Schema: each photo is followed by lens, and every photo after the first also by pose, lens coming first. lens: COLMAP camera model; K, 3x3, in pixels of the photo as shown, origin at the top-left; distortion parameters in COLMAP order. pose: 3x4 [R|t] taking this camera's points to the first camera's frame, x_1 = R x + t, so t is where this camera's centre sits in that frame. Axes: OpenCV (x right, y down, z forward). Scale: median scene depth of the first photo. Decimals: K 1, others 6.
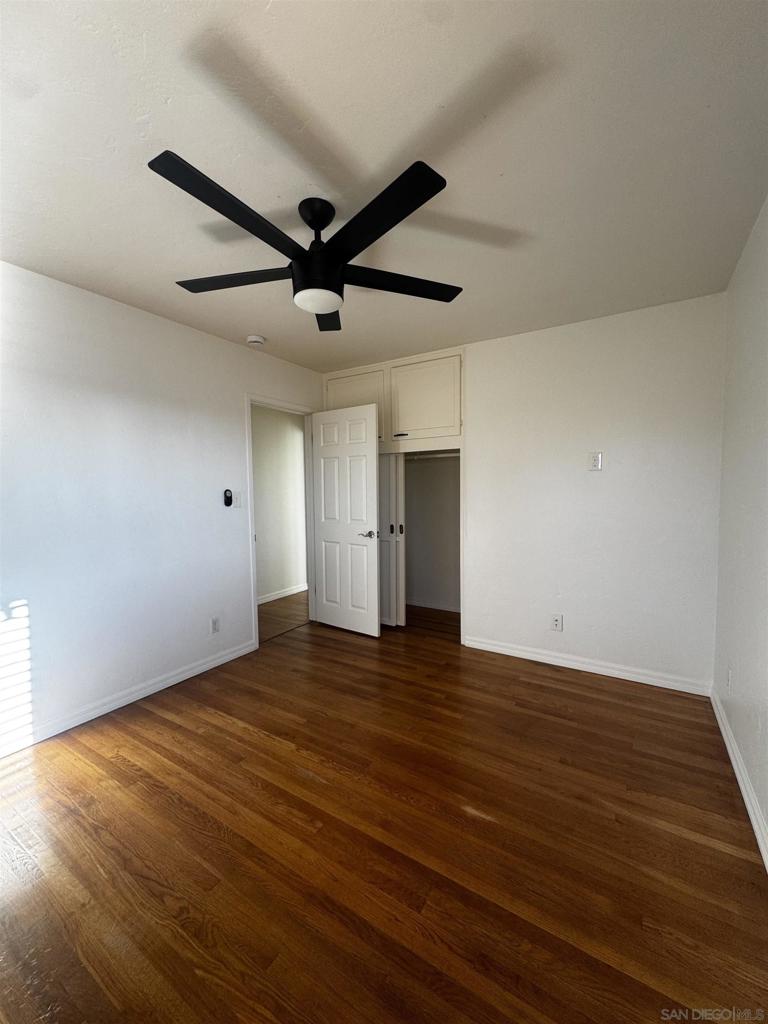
lens RADIAL K [[407.0, 0, 384.0], [0, 407.0, 512.0], [0, 0, 1]] dist [-0.004989, -0.000180]
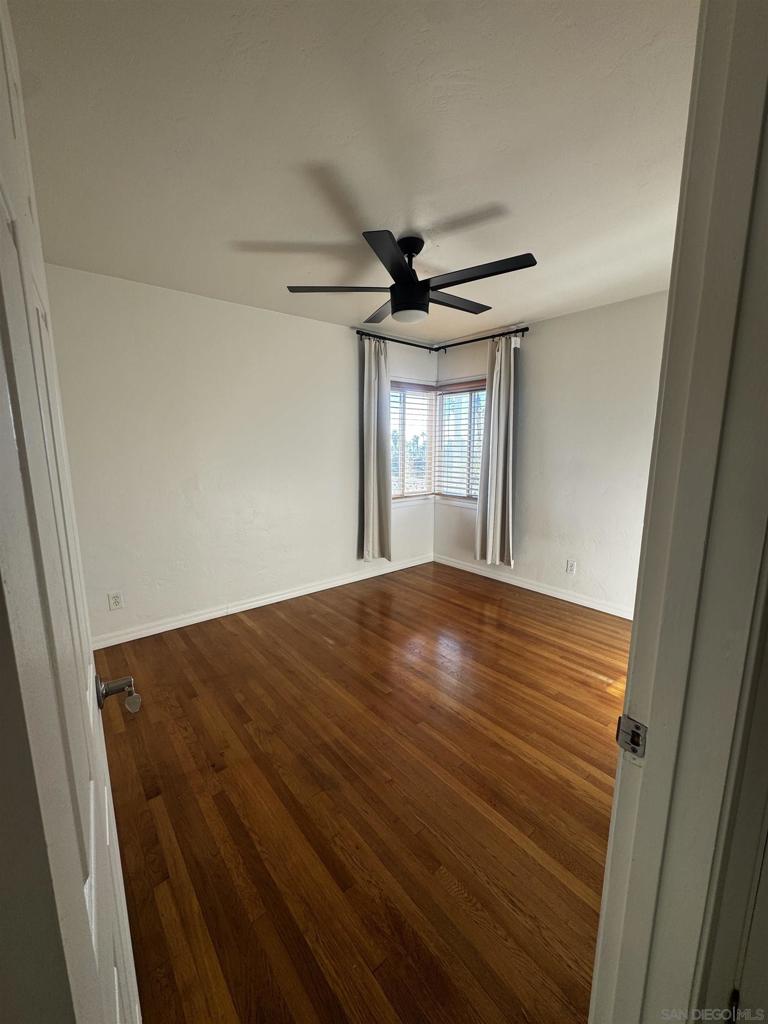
lens RADIAL K [[407.0, 0, 384.0], [0, 407.0, 512.0], [0, 0, 1]] dist [-0.004989, -0.000180]
pose [[-0.946586, -0.054079, 0.317885, -0.454080], [0.021000, 0.973404, 0.228129, -0.168507], [-0.321767, 0.222619, -0.920275, 2.100347]]
